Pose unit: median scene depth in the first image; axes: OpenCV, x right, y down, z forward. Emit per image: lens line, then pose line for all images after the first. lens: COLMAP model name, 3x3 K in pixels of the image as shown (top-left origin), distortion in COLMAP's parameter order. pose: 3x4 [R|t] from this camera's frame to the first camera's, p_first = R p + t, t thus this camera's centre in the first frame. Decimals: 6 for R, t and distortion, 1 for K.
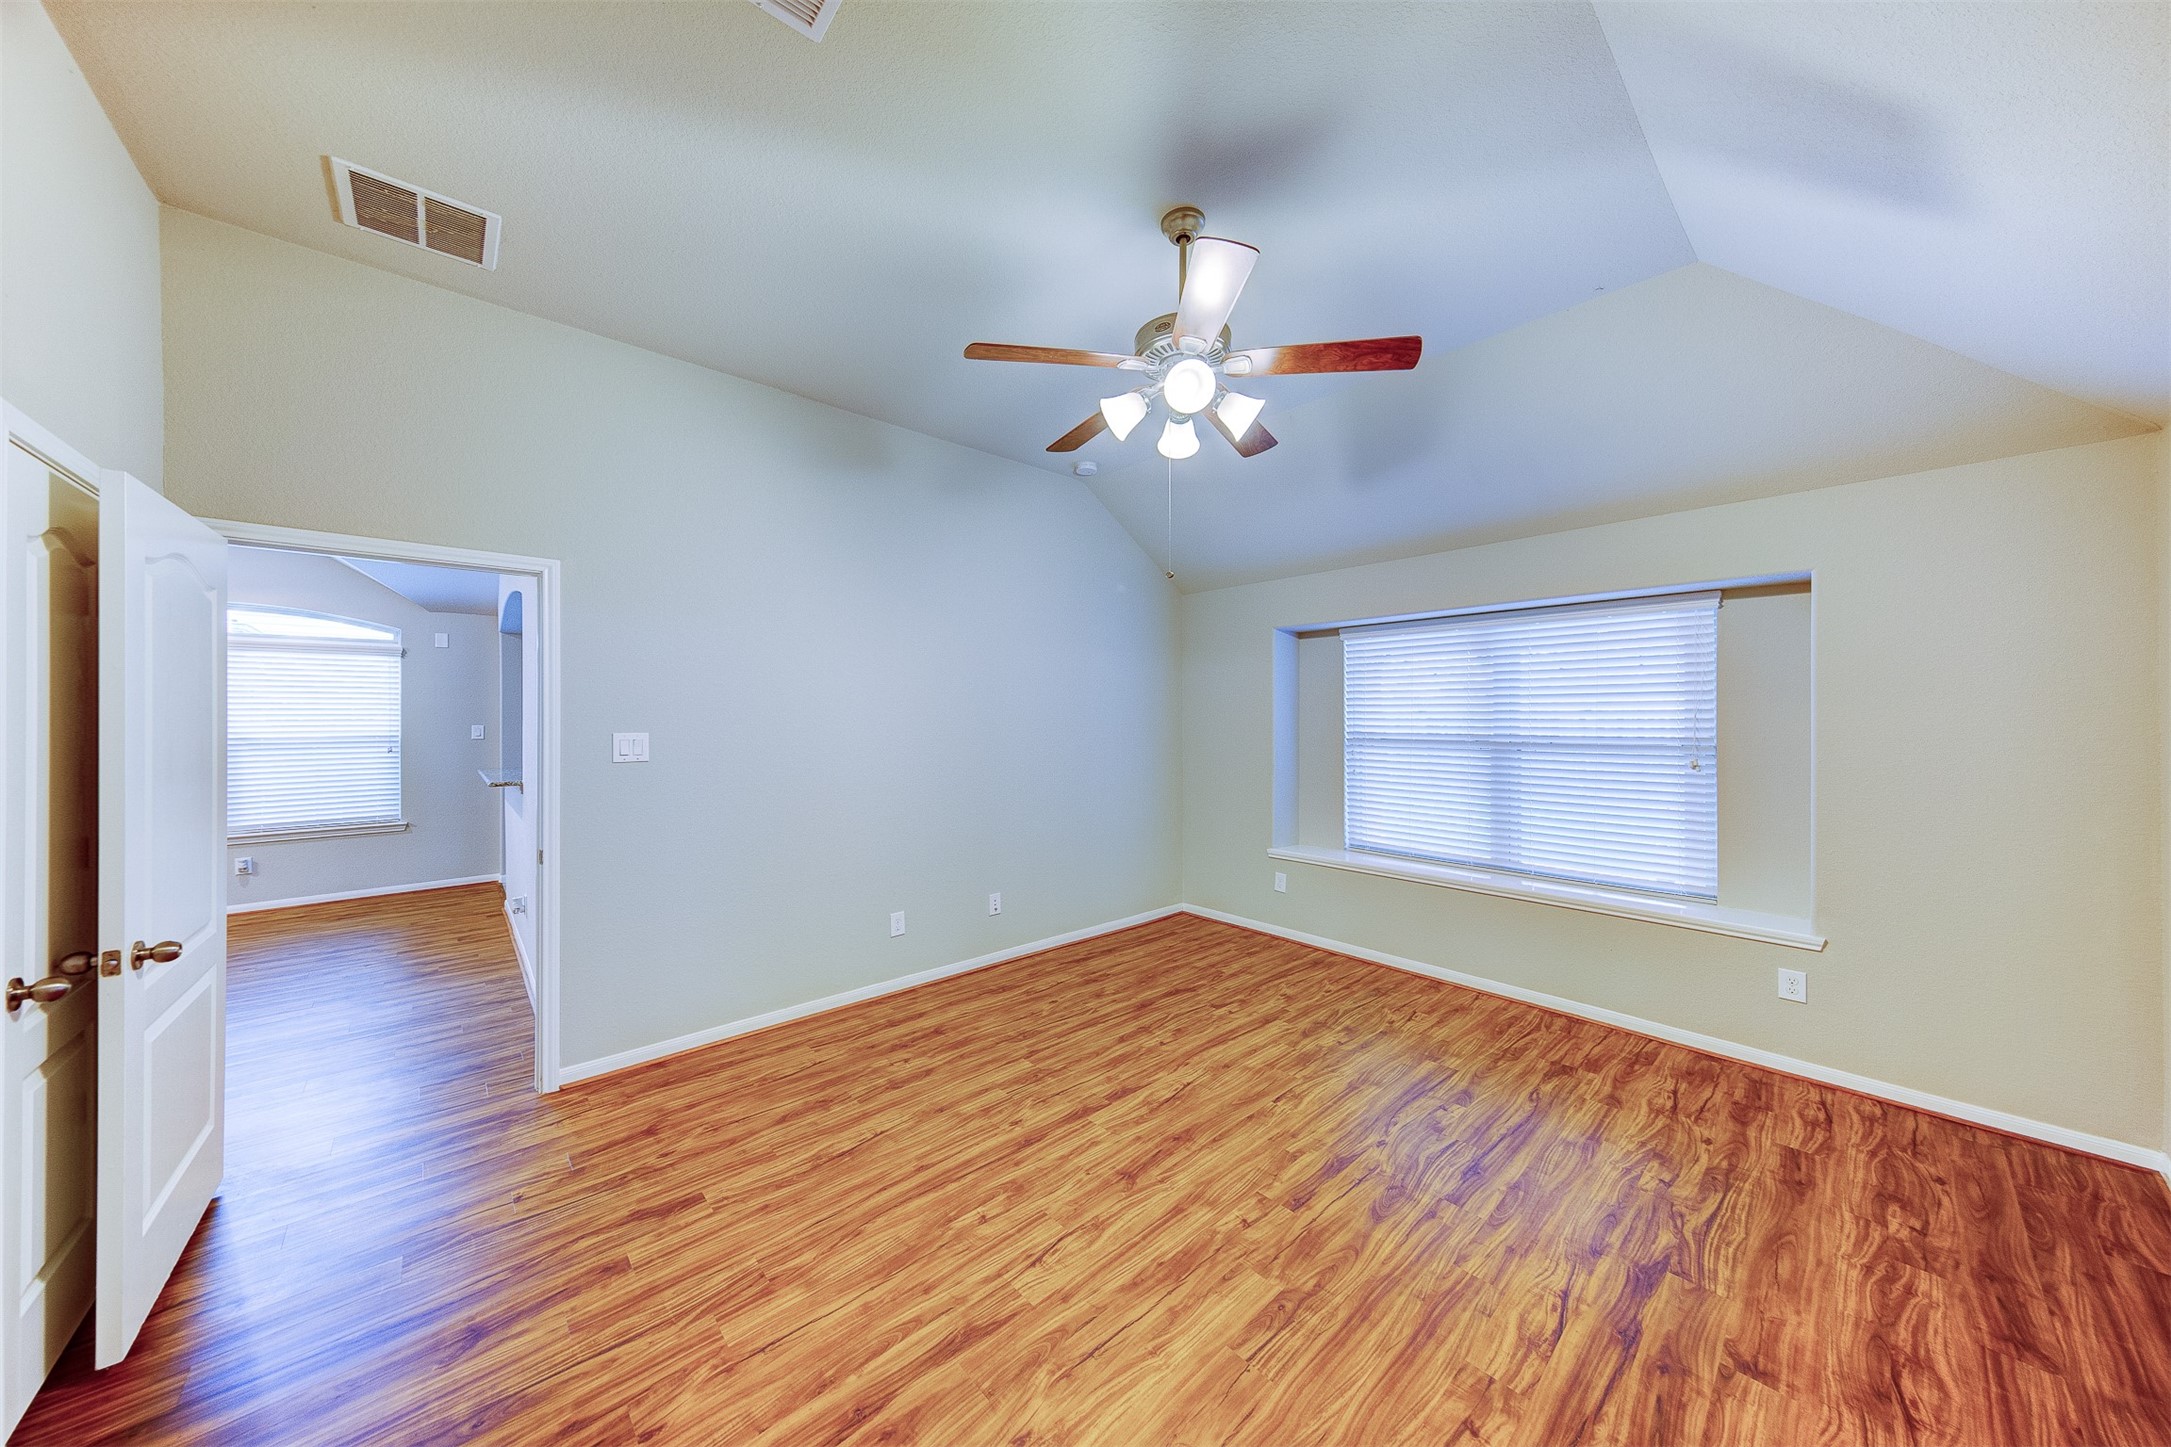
lens RADIAL K [[691.9, 0, 1077.1], [0, 691.9, 714.0], [0, 0, 1]] dist [0.004141, 0.000015]
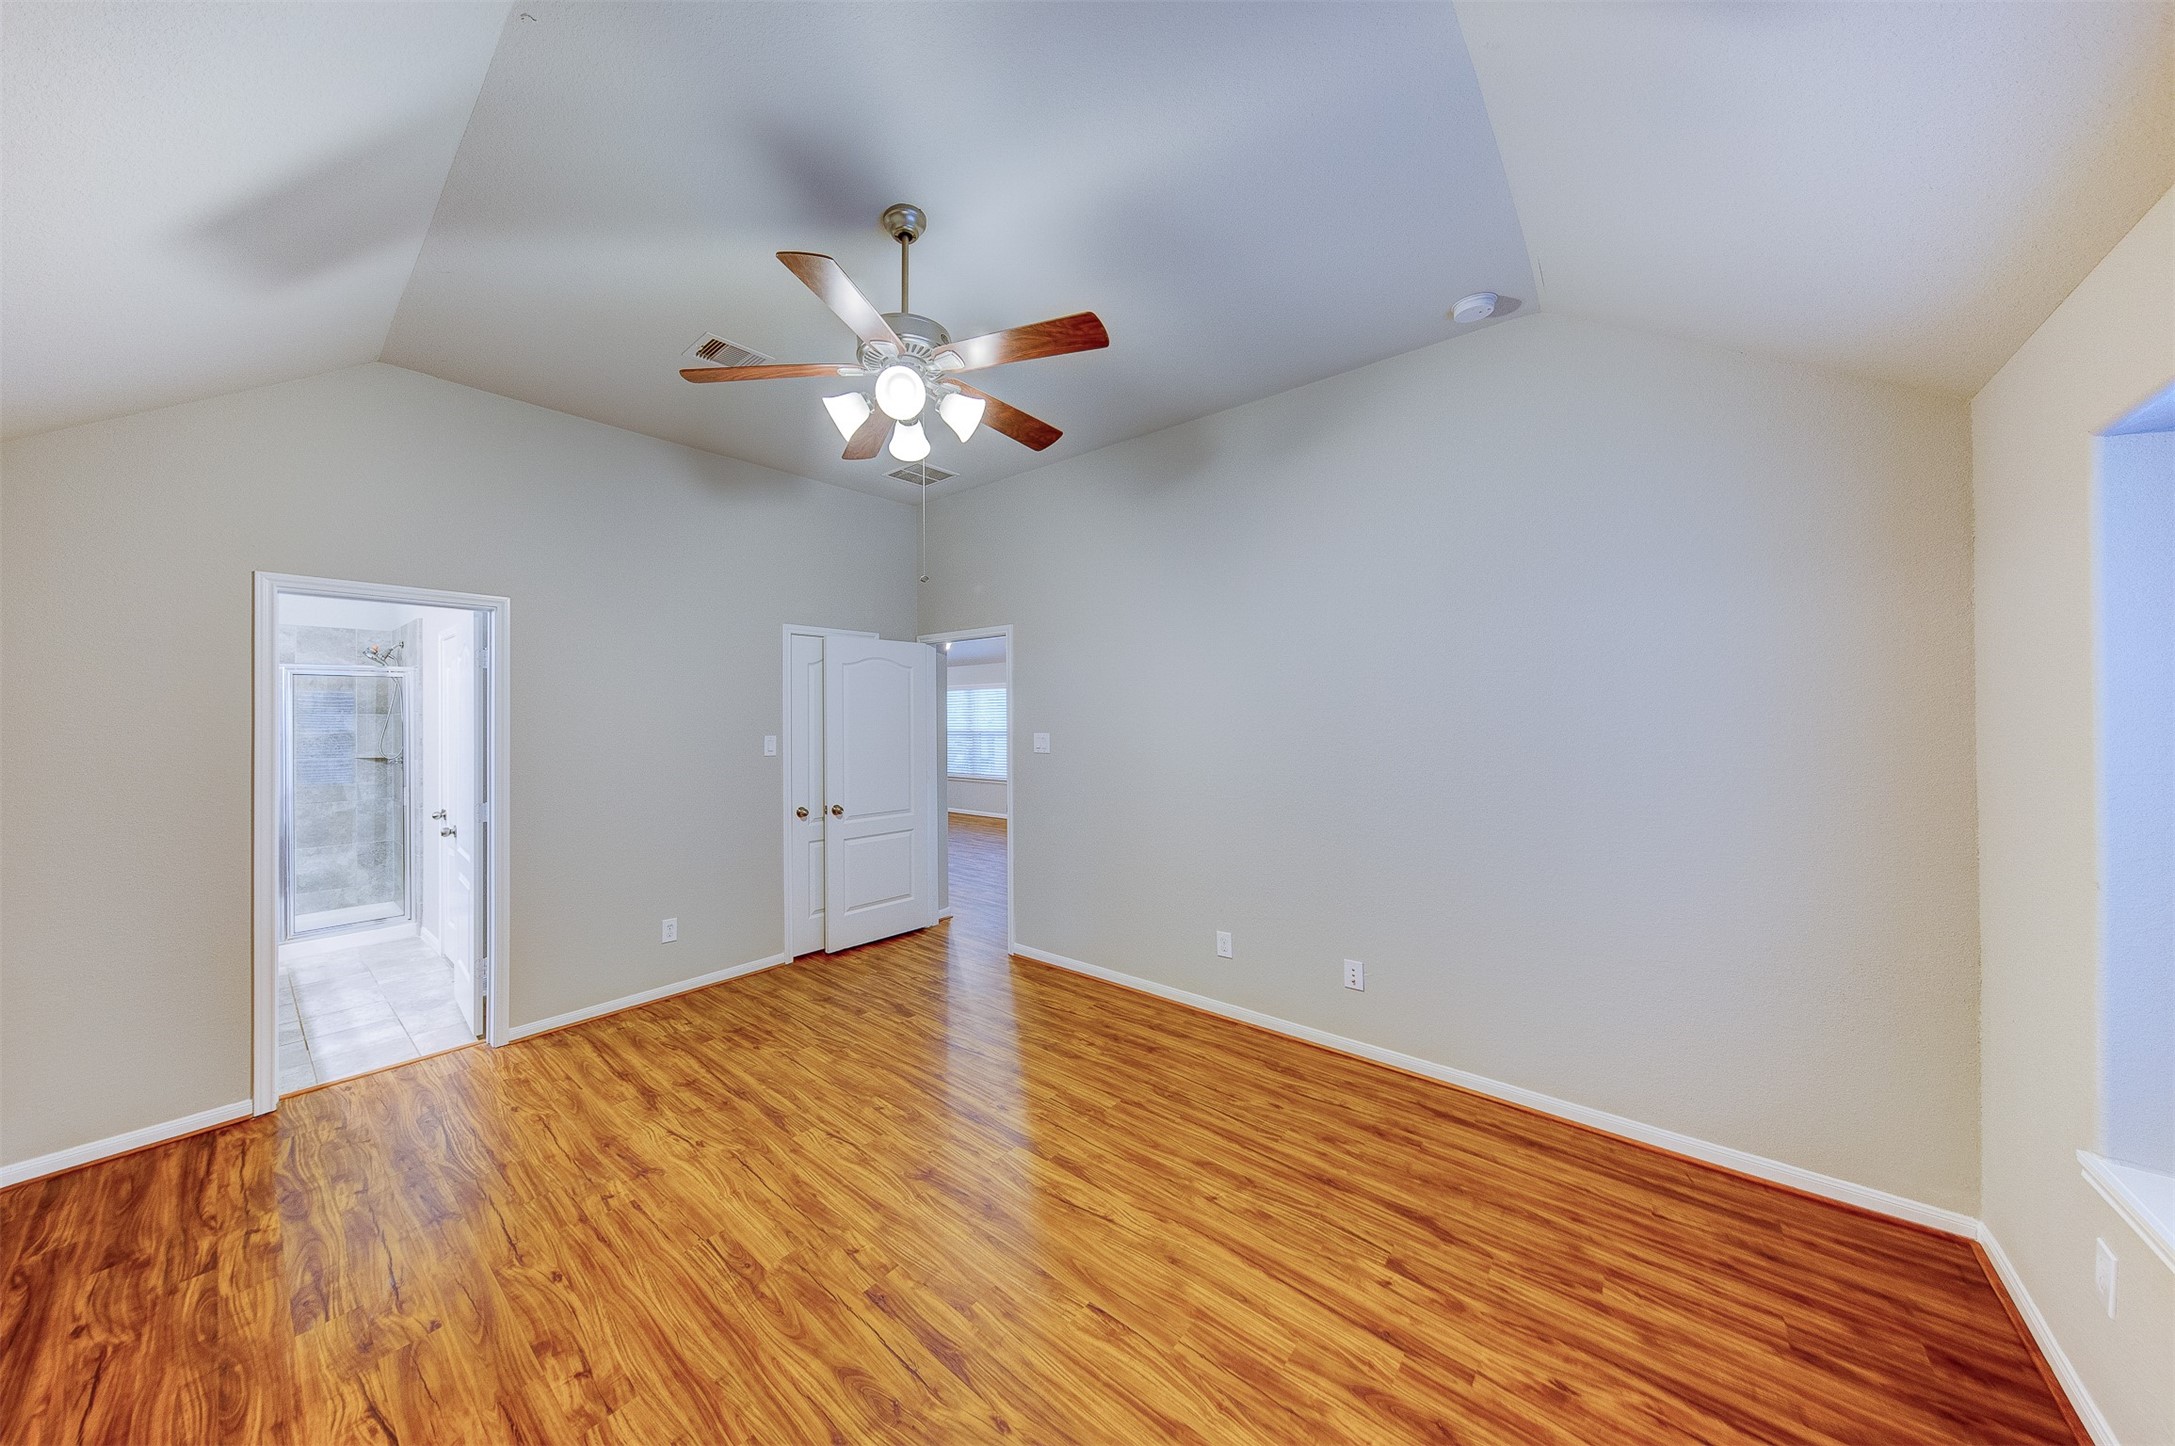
lens RADIAL K [[693.2, 0, 1074.0], [0, 693.2, 715.3], [0, 0, 1]] dist [0.004141, 0.000015]
pose [[0.175256, 0.001511, -0.984522, 0.929910], [-0.000971, 0.999999, 0.001361, -0.057633], [0.984522, 0.000717, 0.175257, 0.793967]]
